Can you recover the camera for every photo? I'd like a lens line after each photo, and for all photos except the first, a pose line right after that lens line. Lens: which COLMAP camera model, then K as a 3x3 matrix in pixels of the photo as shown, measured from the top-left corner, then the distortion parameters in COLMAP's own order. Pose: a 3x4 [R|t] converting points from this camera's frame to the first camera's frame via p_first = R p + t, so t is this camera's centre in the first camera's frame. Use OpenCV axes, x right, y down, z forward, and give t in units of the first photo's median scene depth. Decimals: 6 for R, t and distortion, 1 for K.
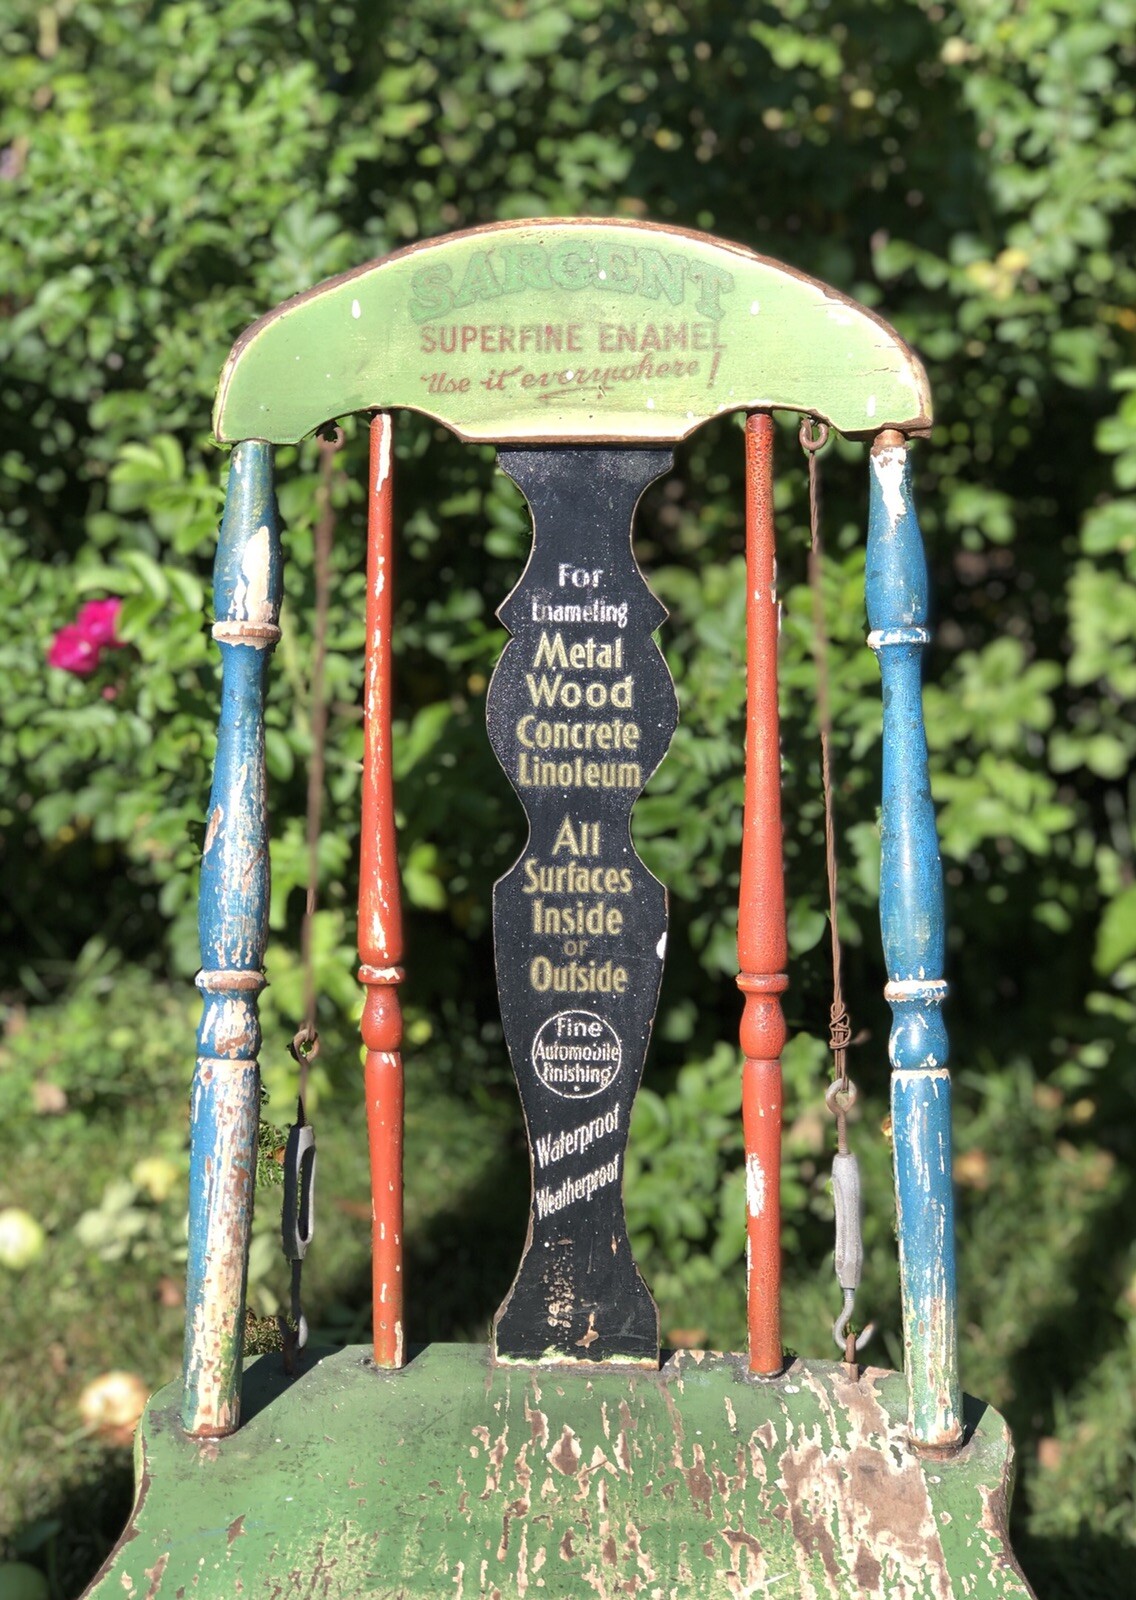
lens RADIAL K [[2592.7, 0, 576.5], [0, 2592.7, 803.8], [0, 0, 1]] dist [0.050316, 0.000000]
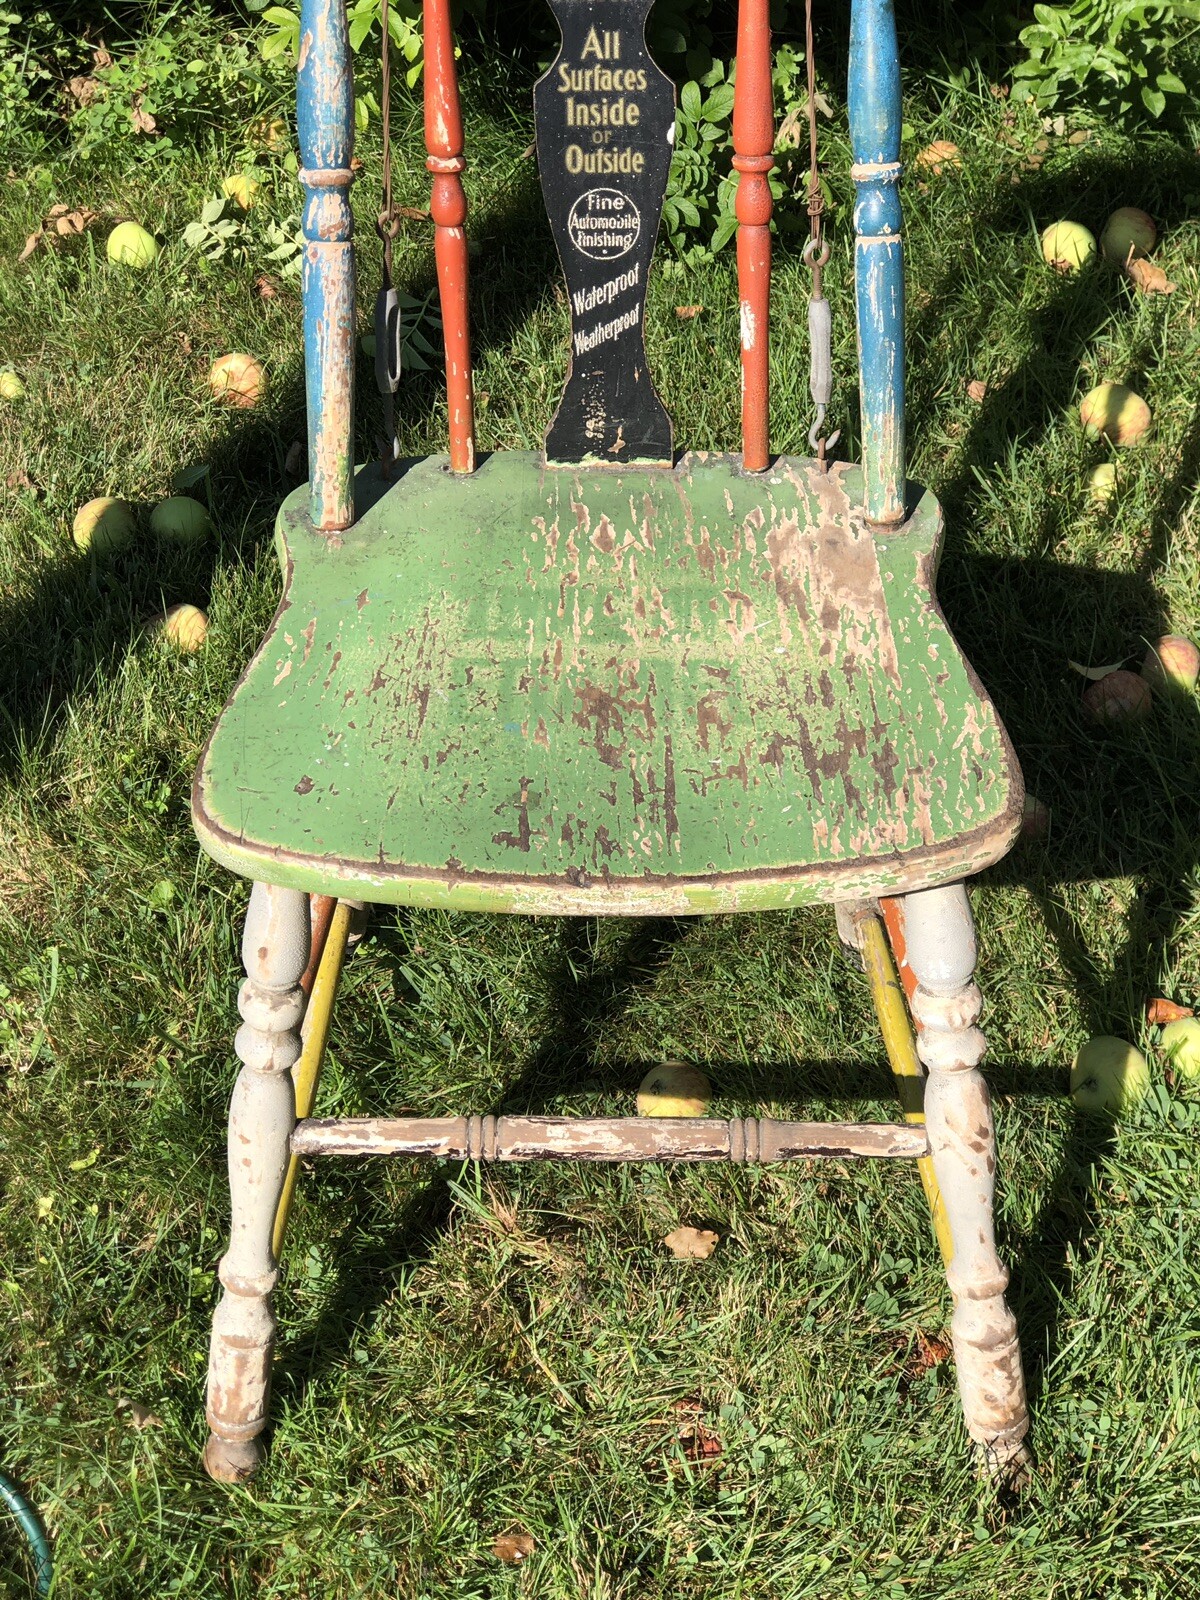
lens RADIAL K [[2610.5, 0, 592.0], [0, 2610.5, 739.7], [0, 0, 1]] dist [0.120984, 0.000000]
pose [[0.999639, -0.026600, 0.003702, -0.017314], [0.023673, 0.937832, 0.346282, -0.109180], [-0.012683, -0.346070, 0.938123, -0.271543]]
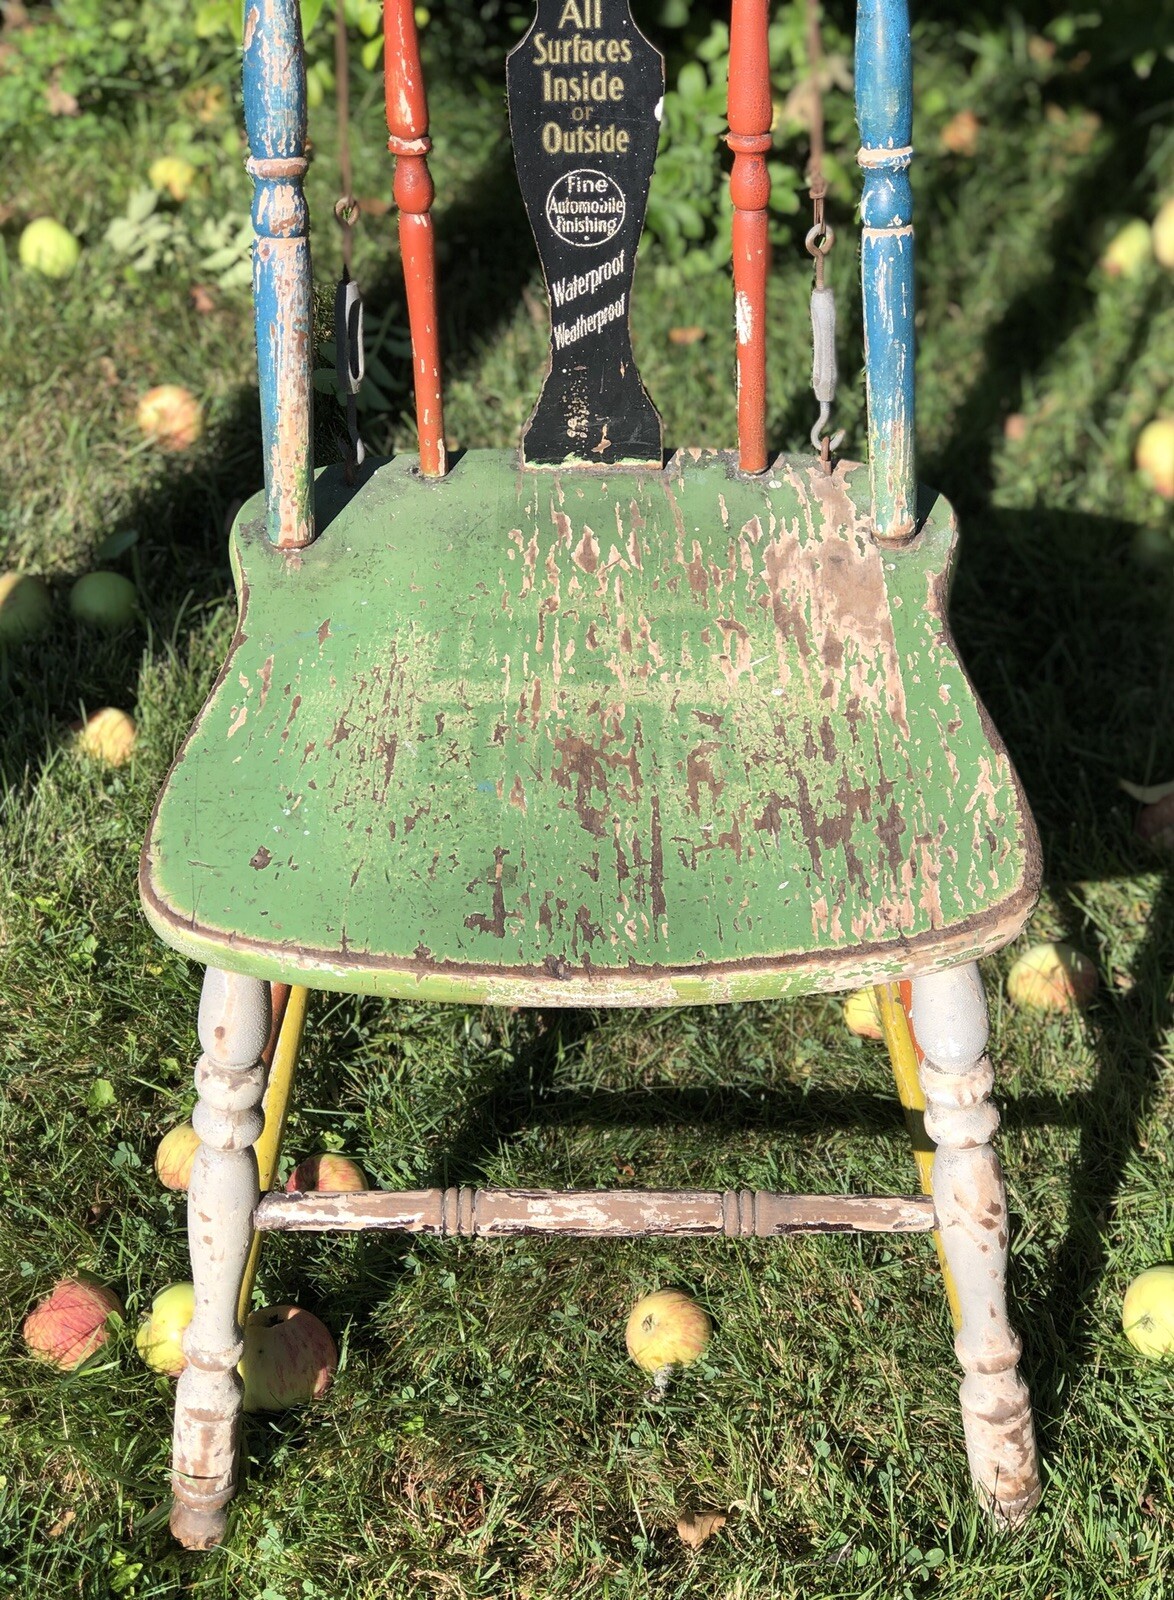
lens RADIAL K [[2753.3, 0, 573.6], [0, 2753.3, 791.6], [0, 0, 1]] dist [0.123309, 0.000000]
pose [[0.999502, -0.031049, -0.005666, -0.006368], [0.030465, 0.902159, 0.430327, -0.195914], [-0.008250, -0.430285, 0.902655, -0.199978]]
